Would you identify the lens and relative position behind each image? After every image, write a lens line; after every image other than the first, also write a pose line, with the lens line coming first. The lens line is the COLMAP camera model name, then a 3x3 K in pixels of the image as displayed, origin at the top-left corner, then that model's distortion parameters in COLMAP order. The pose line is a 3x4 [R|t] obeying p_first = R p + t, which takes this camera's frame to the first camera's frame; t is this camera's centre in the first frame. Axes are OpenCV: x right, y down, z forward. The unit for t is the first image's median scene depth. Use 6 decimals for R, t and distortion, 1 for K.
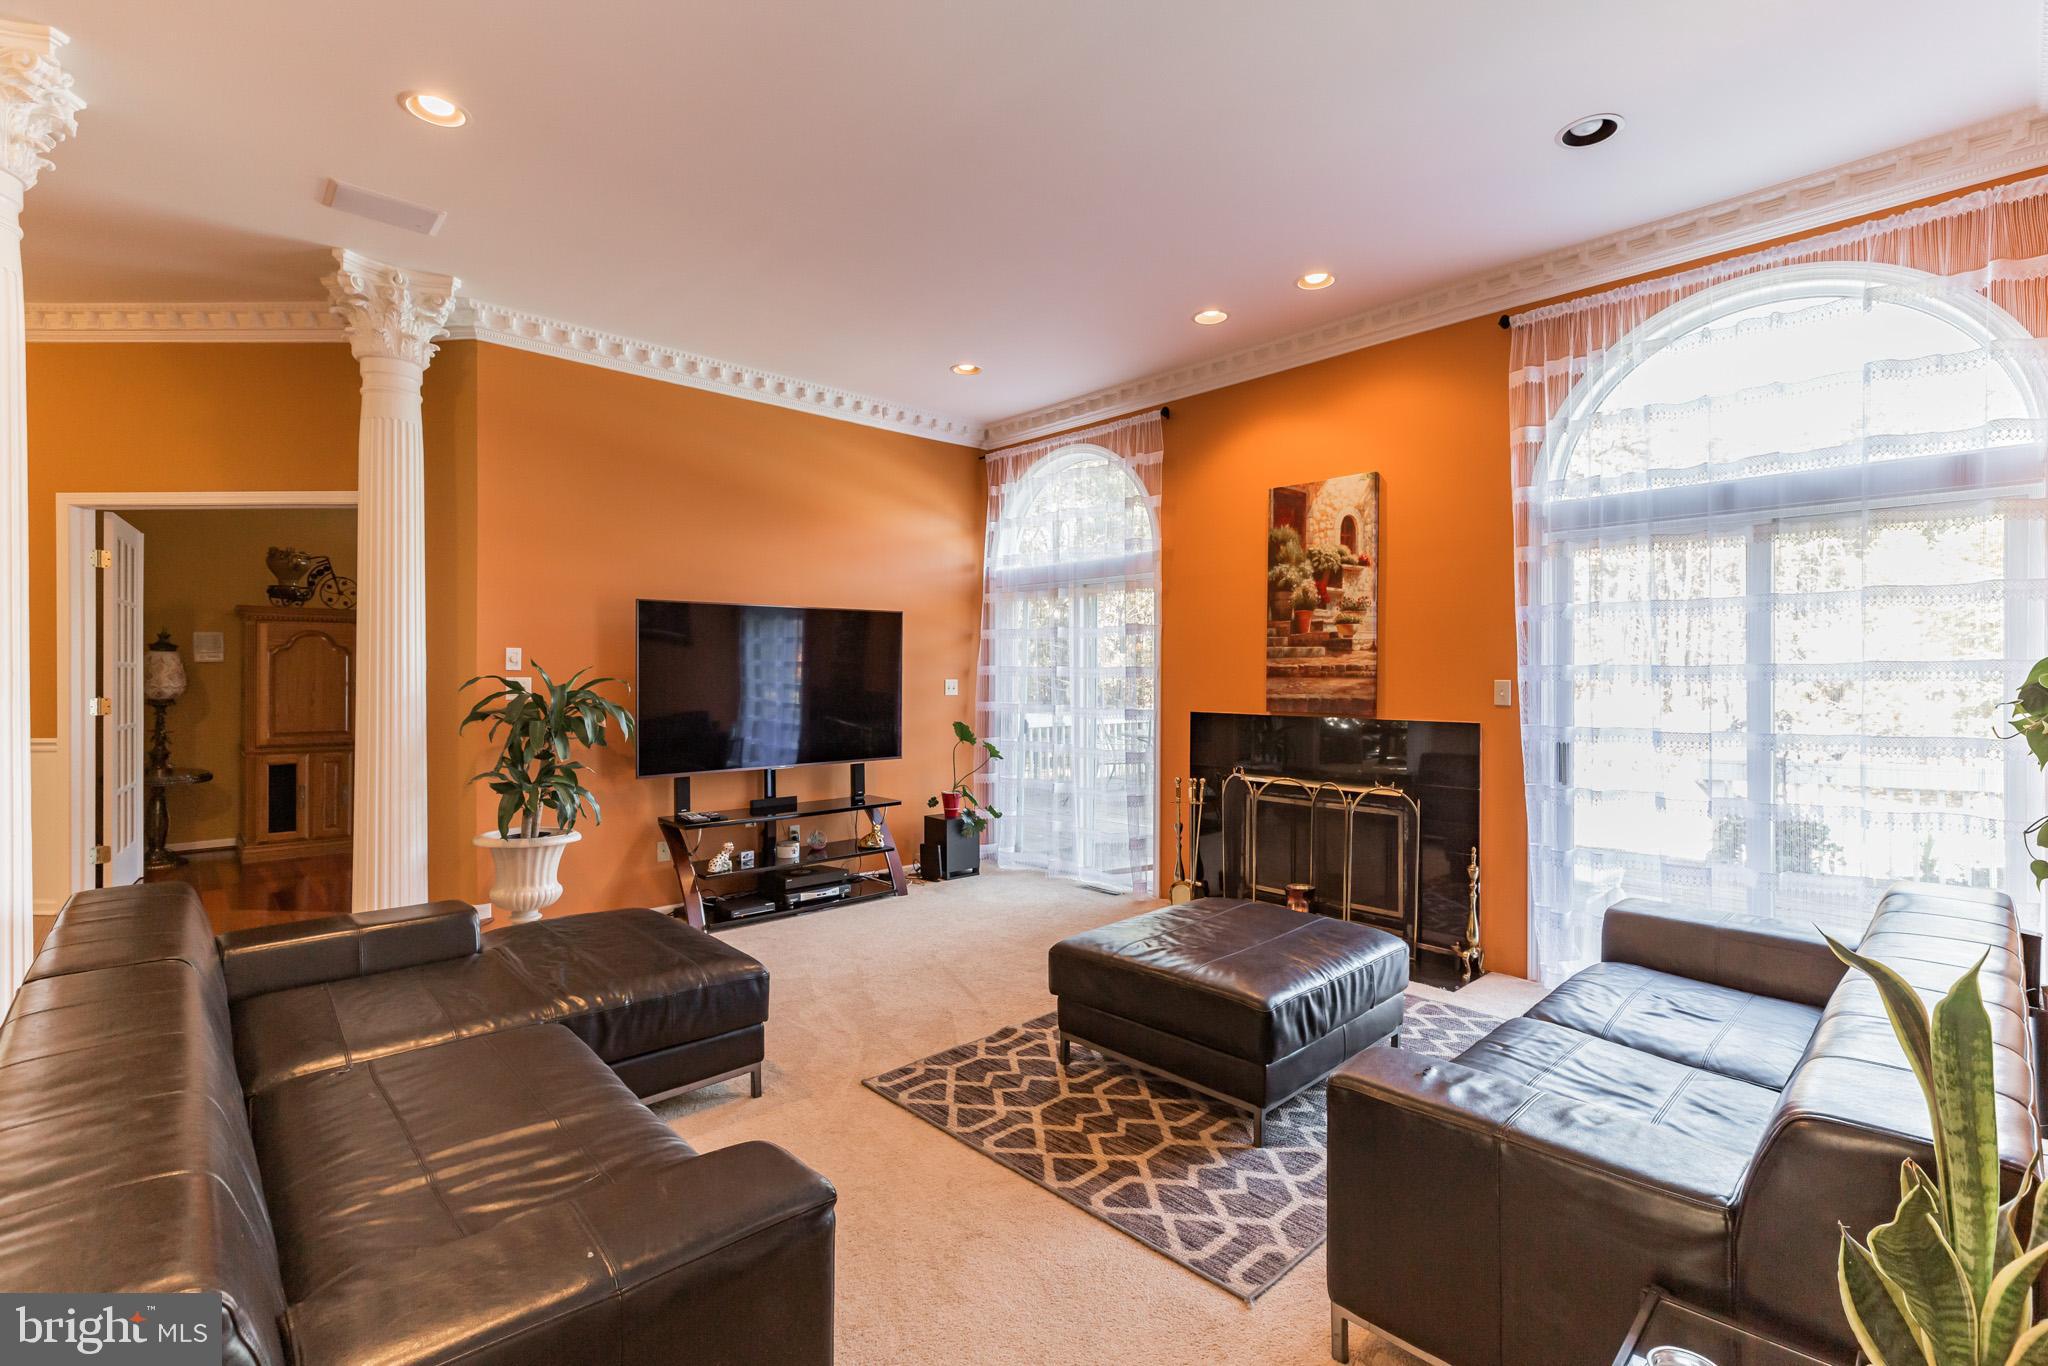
lens RADIAL K [[909.1, 0, 1015.4], [0, 909.1, 680.6], [0, 0, 1]] dist [-0.002710, -0.000001]
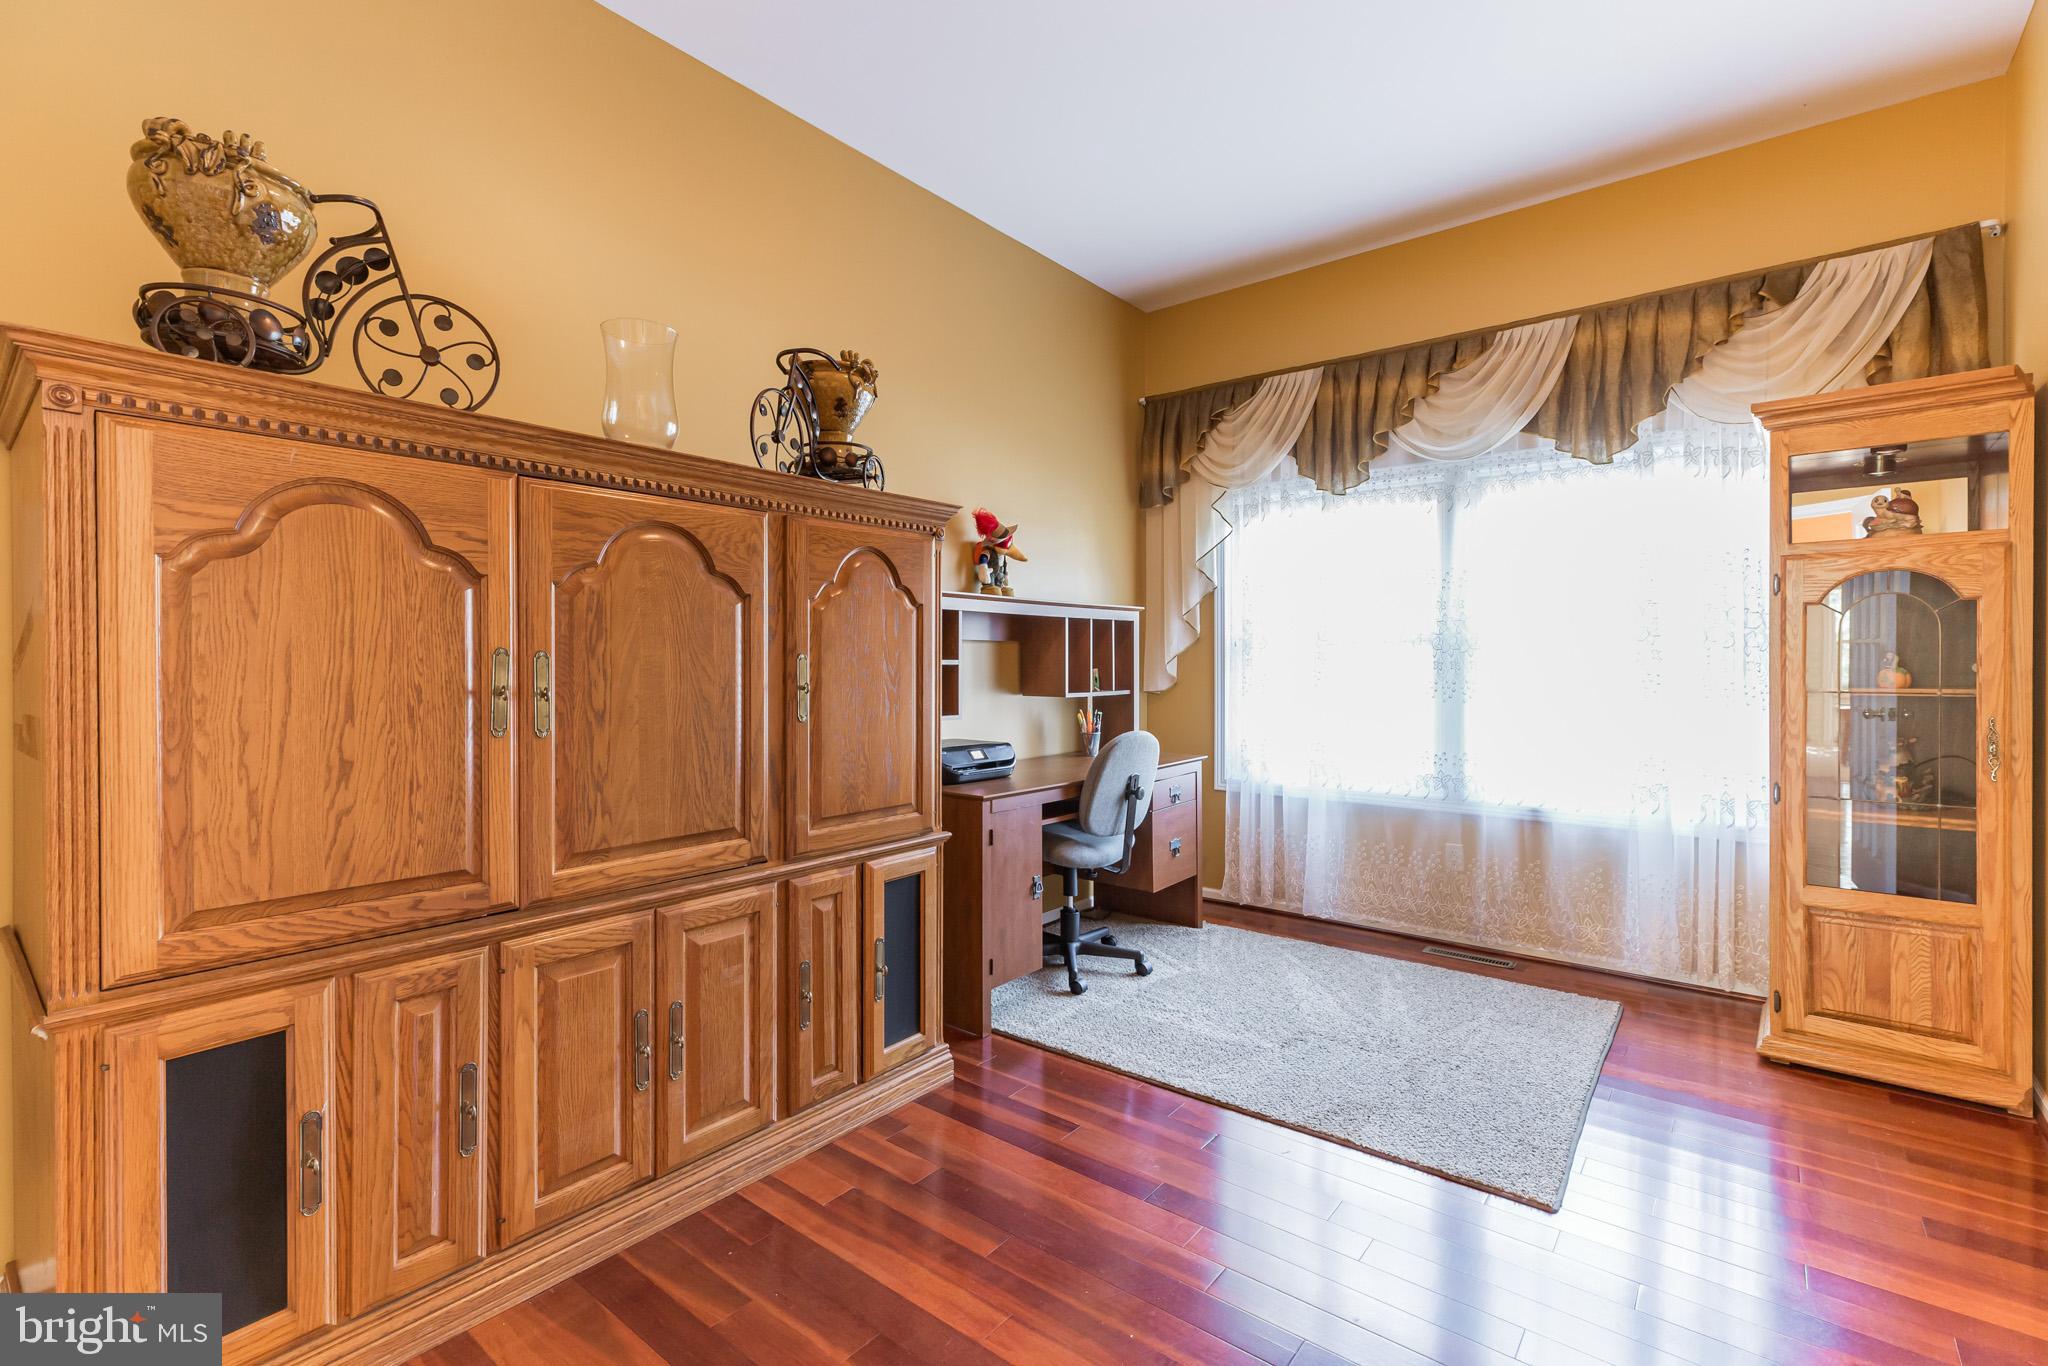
lens RADIAL K [[909.1, 0, 1019.7], [0, 909.1, 673.7], [0, 0, 1]] dist [-0.002710, -0.000001]
pose [[0.989606, -0.004628, 0.143731, -0.627710], [0.003157, 0.999940, 0.010466, -0.004383], [-0.143770, -0.009903, 0.989562, 0.728213]]
